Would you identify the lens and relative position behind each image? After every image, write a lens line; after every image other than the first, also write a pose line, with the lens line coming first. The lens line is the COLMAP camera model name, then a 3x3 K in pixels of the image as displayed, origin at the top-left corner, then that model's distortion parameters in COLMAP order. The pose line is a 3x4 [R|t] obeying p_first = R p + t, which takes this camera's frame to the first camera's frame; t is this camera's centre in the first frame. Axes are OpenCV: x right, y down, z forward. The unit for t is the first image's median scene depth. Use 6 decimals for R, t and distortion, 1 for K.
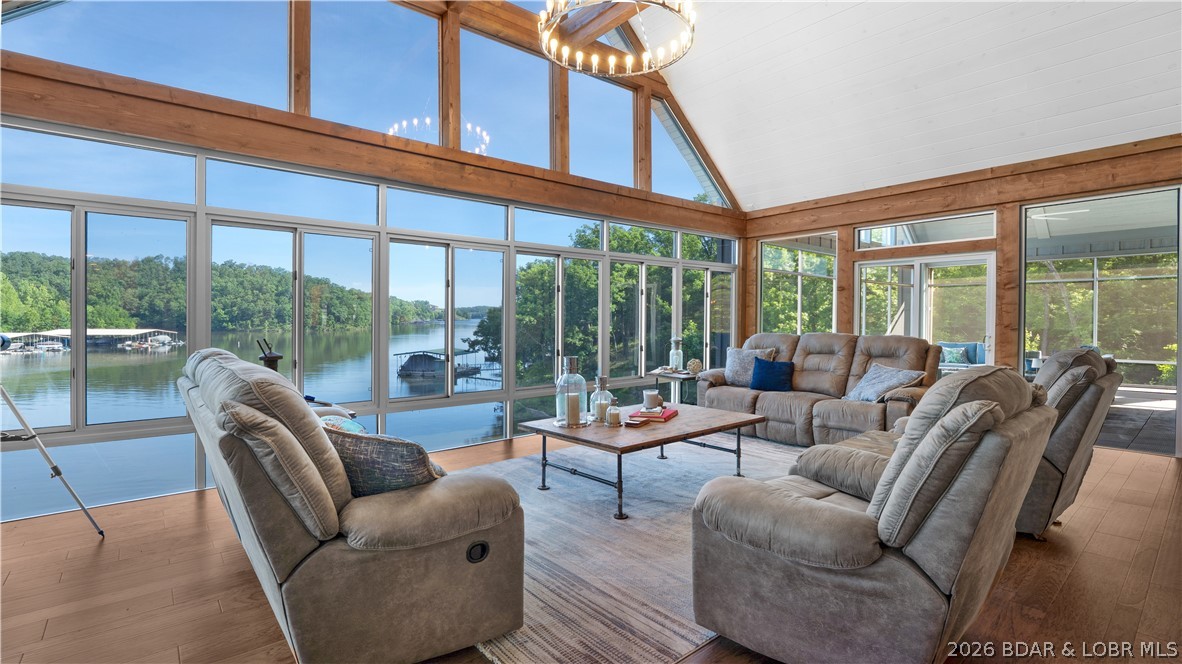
lens RADIAL K [[537.0, 0, 587.1], [0, 537.0, 321.1], [0, 0, 1]] dist [-0.023280, 0.001795]
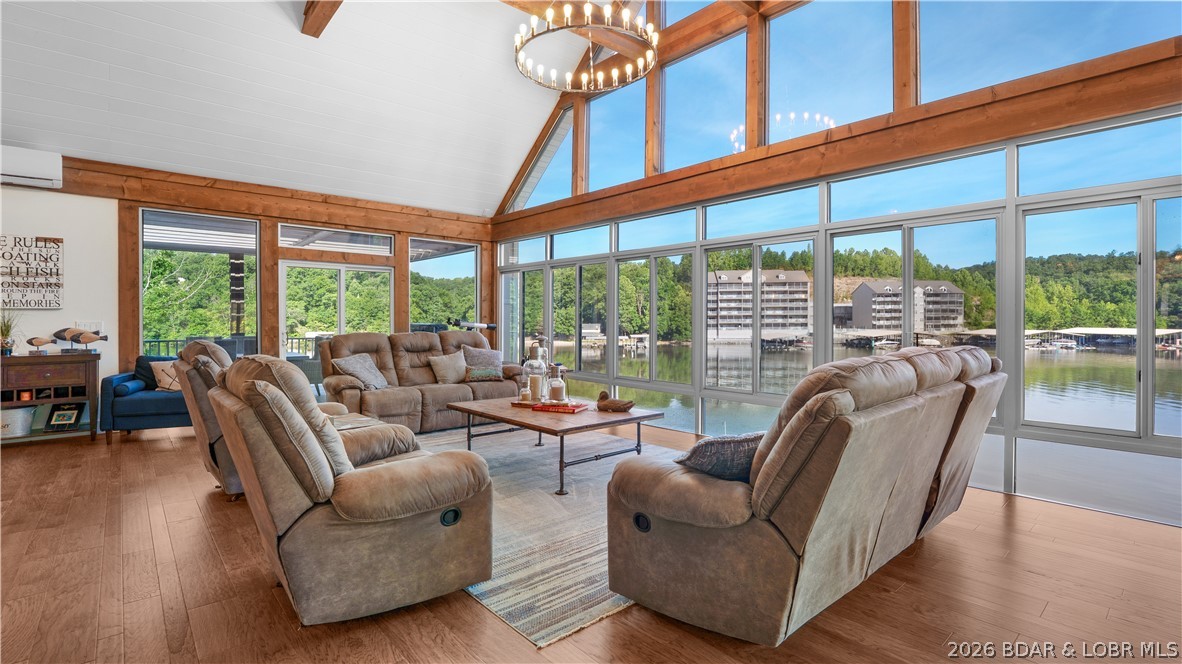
lens RADIAL K [[537.0, 0, 564.5], [0, 537.0, 322.9], [0, 0, 1]] dist [-0.023280, 0.001795]
pose [[-0.027427, 0.007582, -0.999595, 0.047622], [-0.001412, 0.999970, 0.007623, -0.000068], [0.999623, 0.001621, -0.027415, 0.041424]]
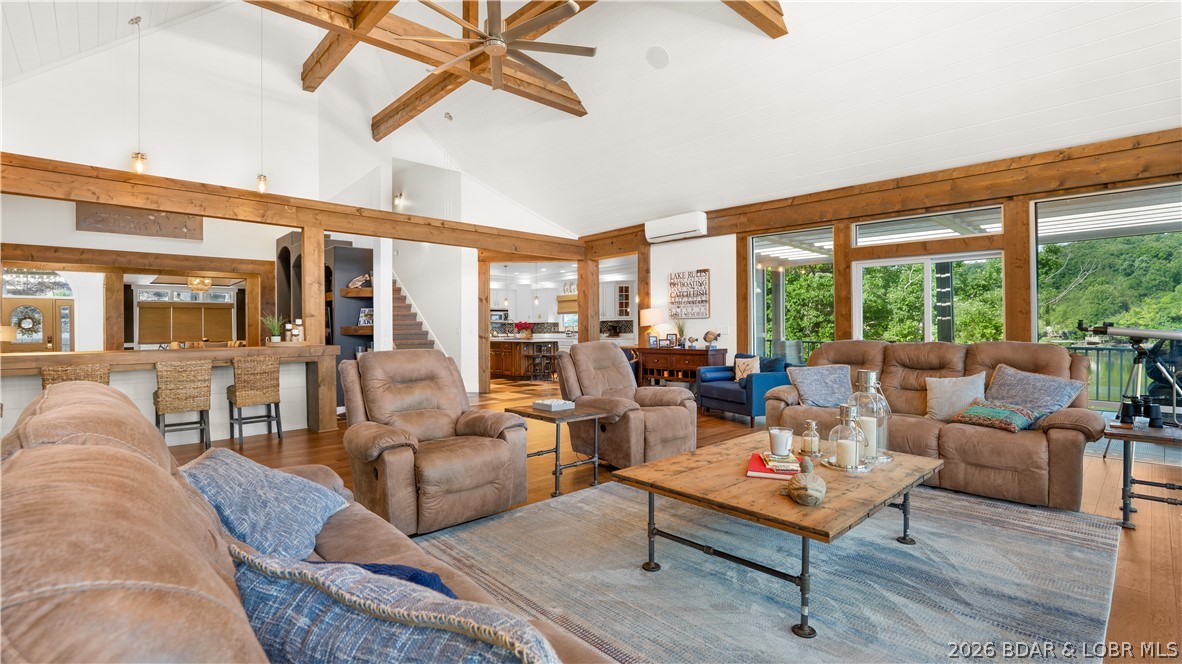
lens RADIAL K [[537.0, 0, 597.9], [0, 537.0, 327.3], [0, 0, 1]] dist [-0.023280, 0.001795]
pose [[-0.999558, 0.007626, -0.028736, -0.691206], [0.007448, 0.999952, 0.006301, -0.002980], [0.028783, 0.006085, -0.999567, 0.604790]]
